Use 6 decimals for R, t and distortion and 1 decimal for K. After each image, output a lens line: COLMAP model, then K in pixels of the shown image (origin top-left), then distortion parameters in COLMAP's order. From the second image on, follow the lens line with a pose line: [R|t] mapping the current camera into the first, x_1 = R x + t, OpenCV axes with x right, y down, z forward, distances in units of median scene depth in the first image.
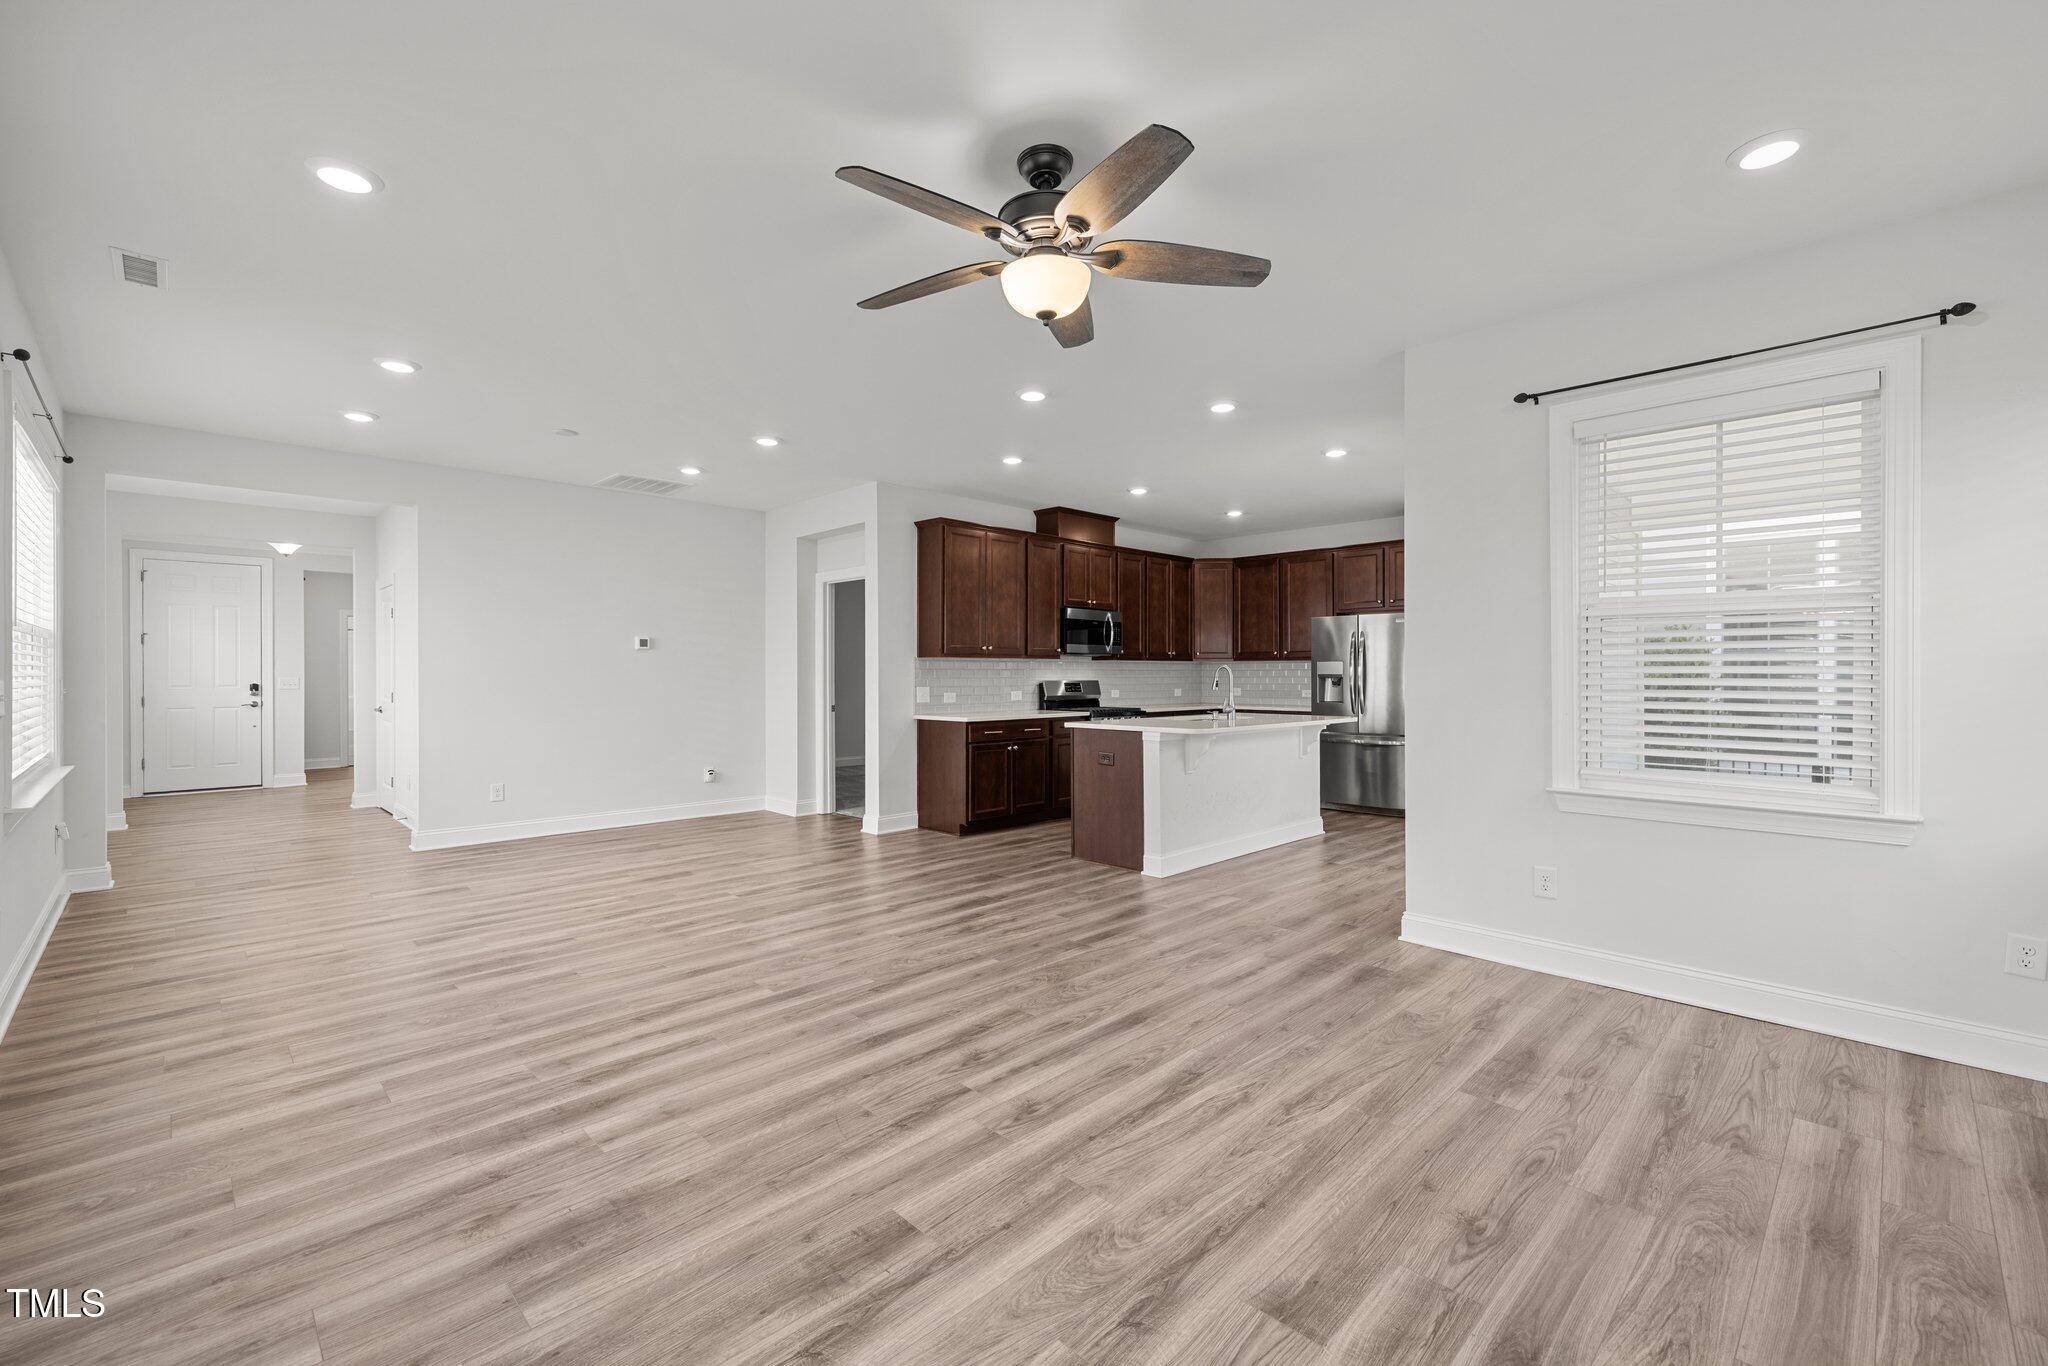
lens RADIAL K [[868.8, 0, 1022.5], [0, 868.8, 671.4], [0, 0, 1]] dist [0.001272, 0.000127]
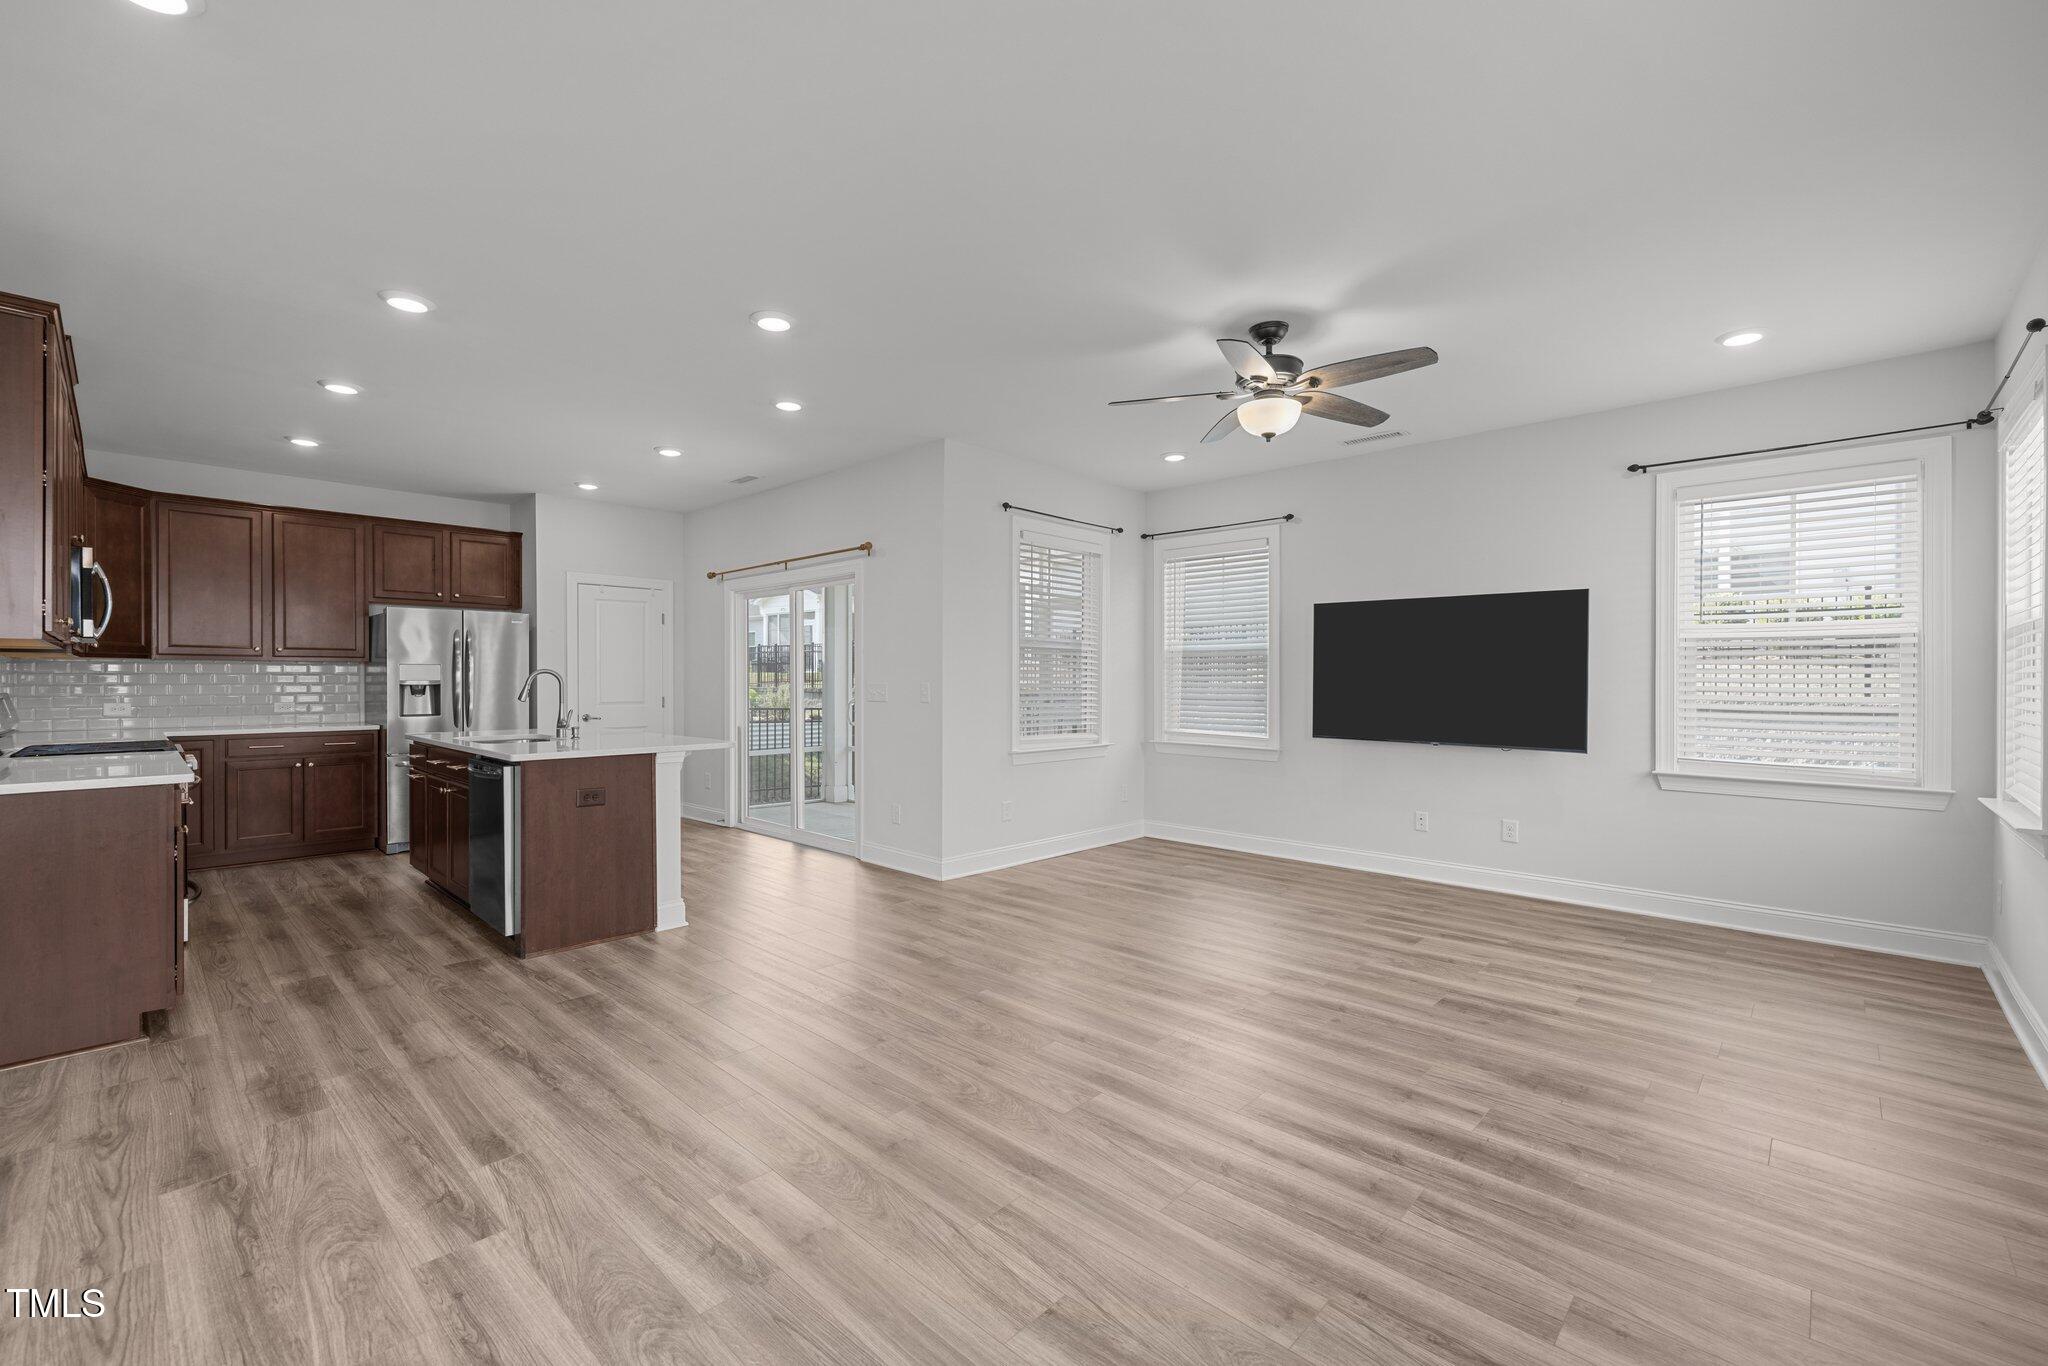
lens RADIAL K [[856.1, 0, 1024.0], [0, 856.1, 683.0], [0, 0, 1]] dist [0.001672, 0.000145]
pose [[-0.036693, -0.002187, 0.999324, -0.462718], [-0.003791, 0.999991, 0.002050, 0.001571], [-0.999319, -0.003713, -0.036701, 0.487003]]
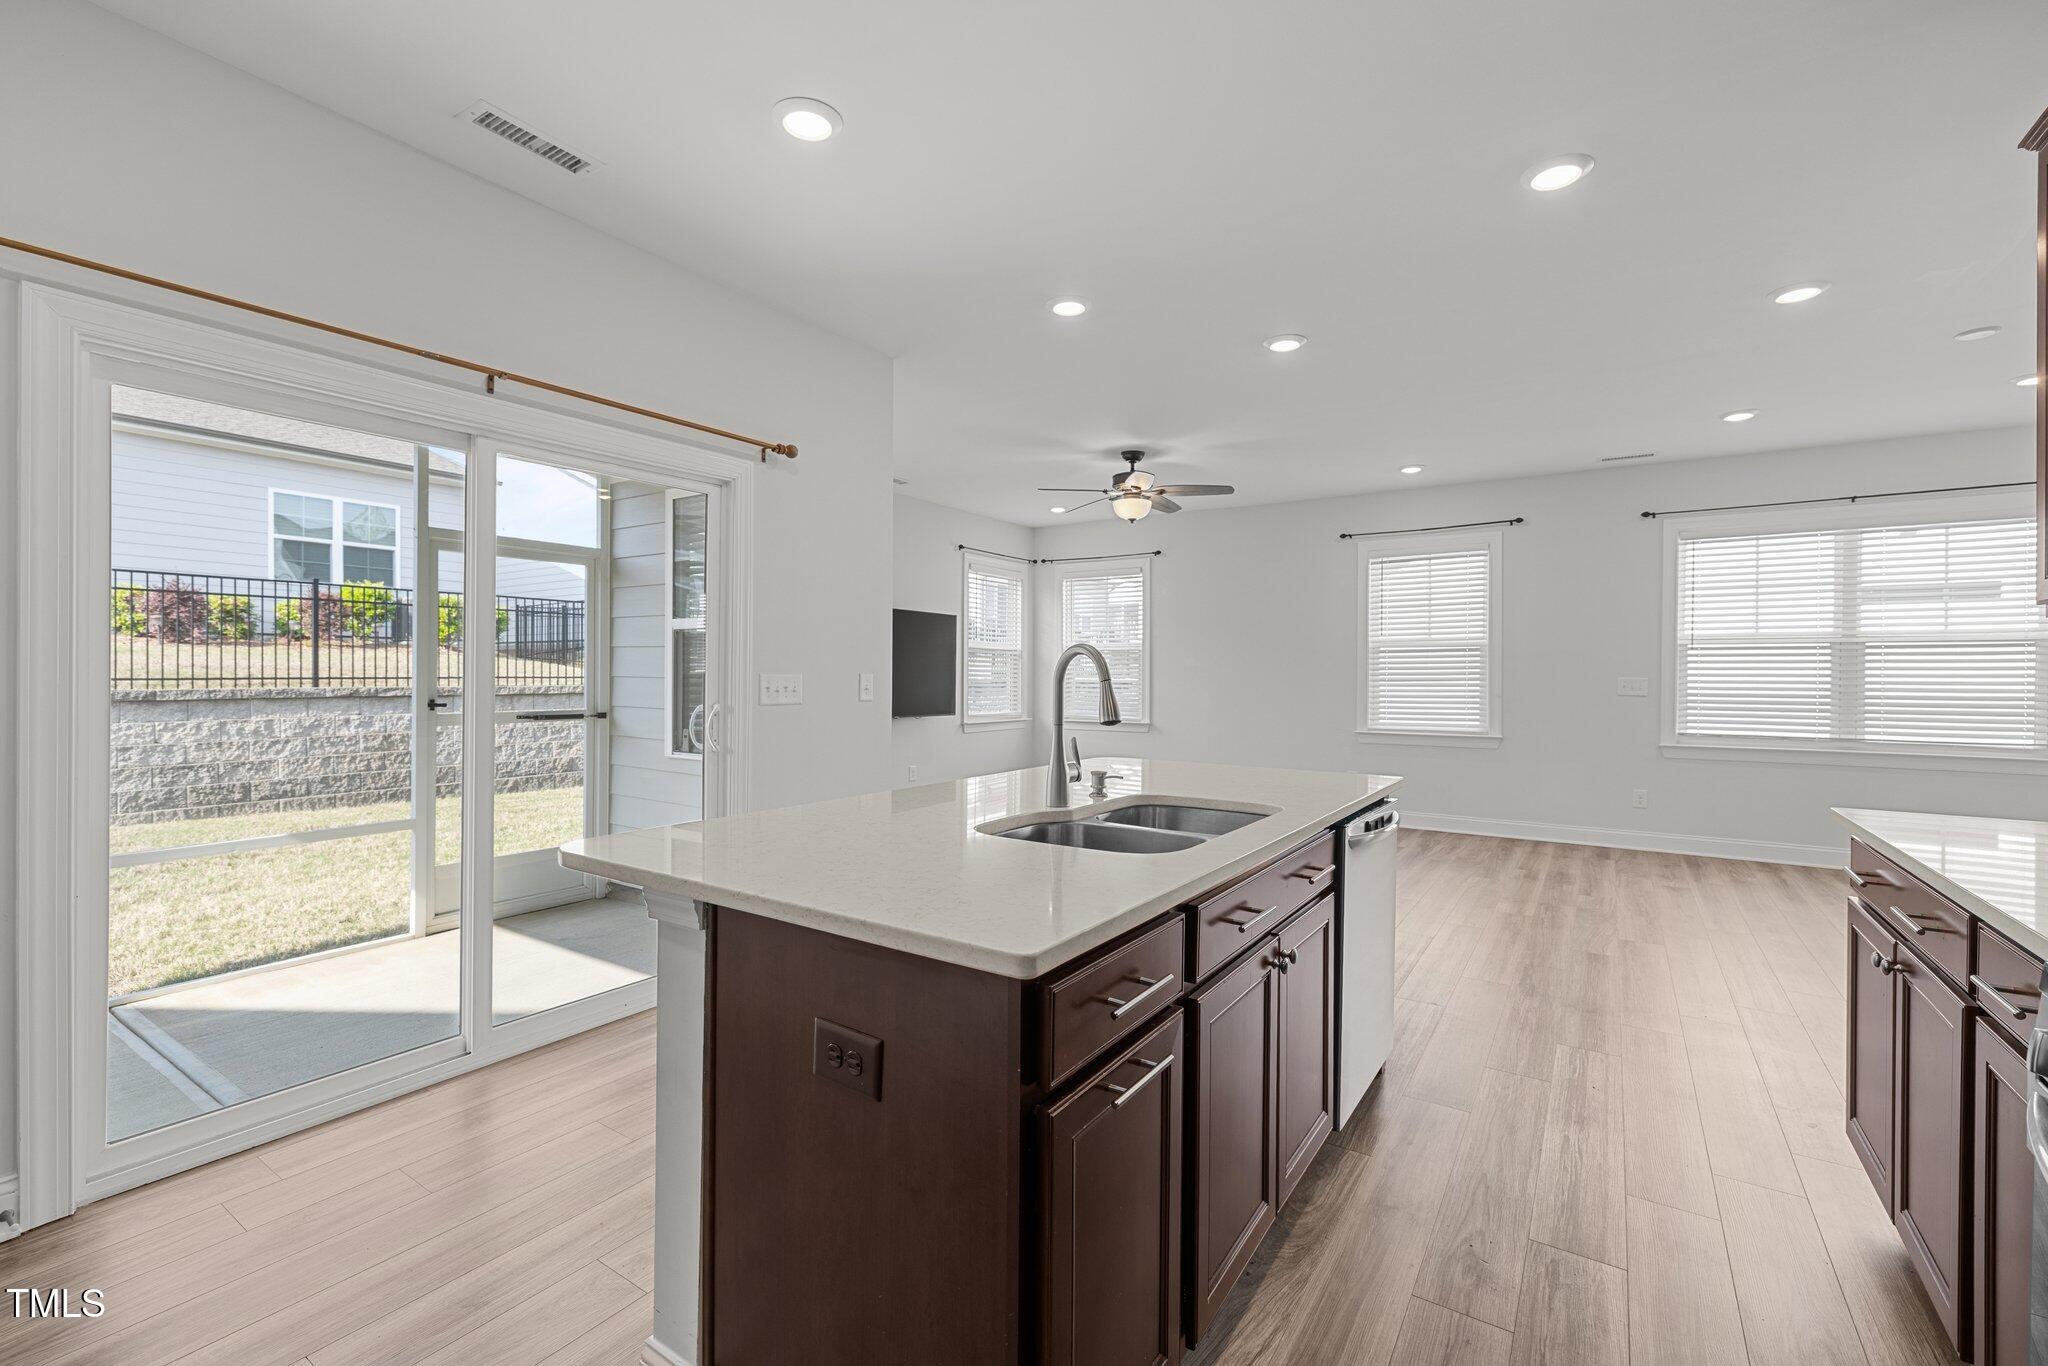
lens RADIAL K [[868.8, 0, 1022.5], [0, 868.8, 671.4], [0, 0, 1]] dist [0.001272, 0.000127]
pose [[-0.978917, -0.002572, -0.204240, 0.261701], [-0.002540, 0.999997, -0.000417, 0.001974], [0.204241, 0.000111, -0.978921, 1.077488]]
